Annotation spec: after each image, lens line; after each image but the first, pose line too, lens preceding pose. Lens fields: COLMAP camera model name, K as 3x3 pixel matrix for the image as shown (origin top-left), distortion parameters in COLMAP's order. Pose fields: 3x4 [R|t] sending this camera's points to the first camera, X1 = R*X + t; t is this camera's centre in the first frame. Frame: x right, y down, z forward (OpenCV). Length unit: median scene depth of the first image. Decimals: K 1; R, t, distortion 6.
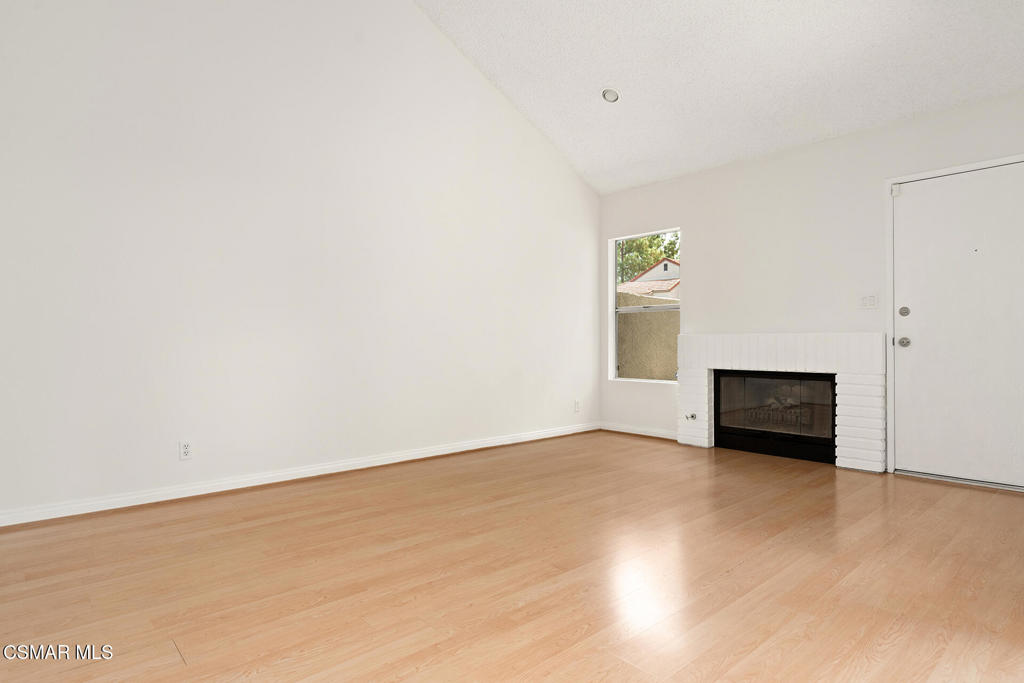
lens RADIAL K [[558.0, 0, 516.9], [0, 558.0, 341.7], [0, 0, 1]] dist [-0.002613, -0.001087]
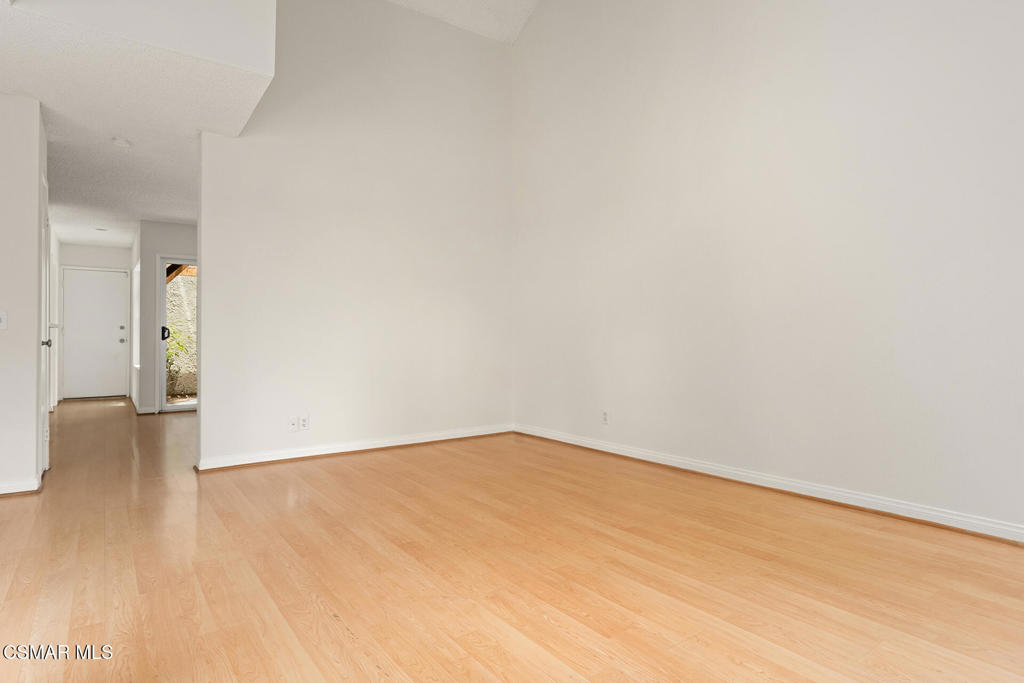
lens RADIAL K [[566.3, 0, 515.2], [0, 566.3, 341.0], [0, 0, 1]] dist [-0.001037, -0.000025]
pose [[-0.104859, 0.007169, -0.994461, 0.809506], [0.006340, 0.999959, 0.006540, -0.002490], [0.994467, -0.005619, -0.104900, 0.923988]]
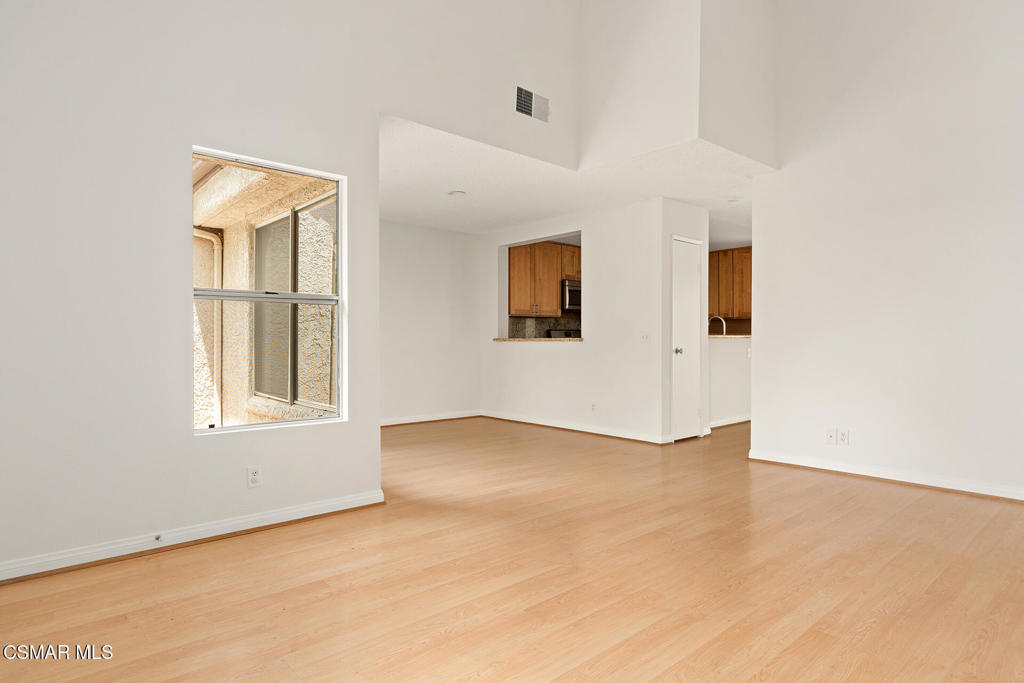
lens RADIAL K [[566.3, 0, 515.2], [0, 566.3, 341.0], [0, 0, 1]] dist [-0.001037, -0.000025]
pose [[-0.999969, 0.002155, 0.007591, 0.278699], [0.002143, 0.999996, -0.001626, -0.025425], [-0.007595, -0.001609, -0.999970, 1.599604]]
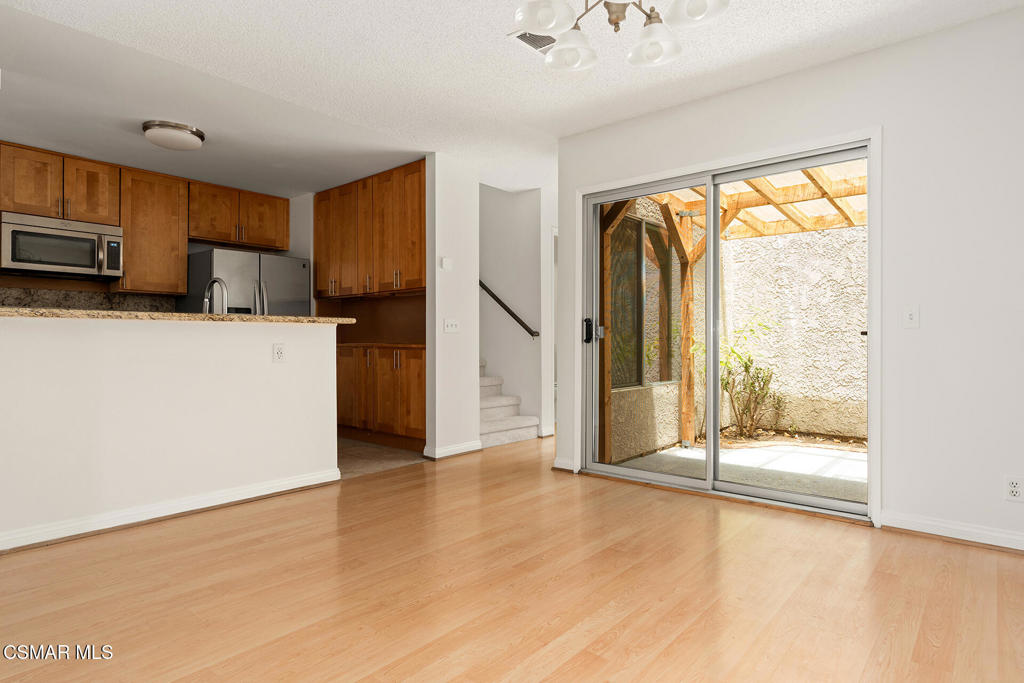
lens RADIAL K [[566.3, 0, 515.2], [0, 566.3, 341.0], [0, 0, 1]] dist [-0.001037, -0.000025]
pose [[-0.990677, 0.000133, -0.136228, -0.890836], [0.000563, 0.999995, -0.003120, -0.001240], [0.136227, -0.003168, -0.990673, 0.531437]]
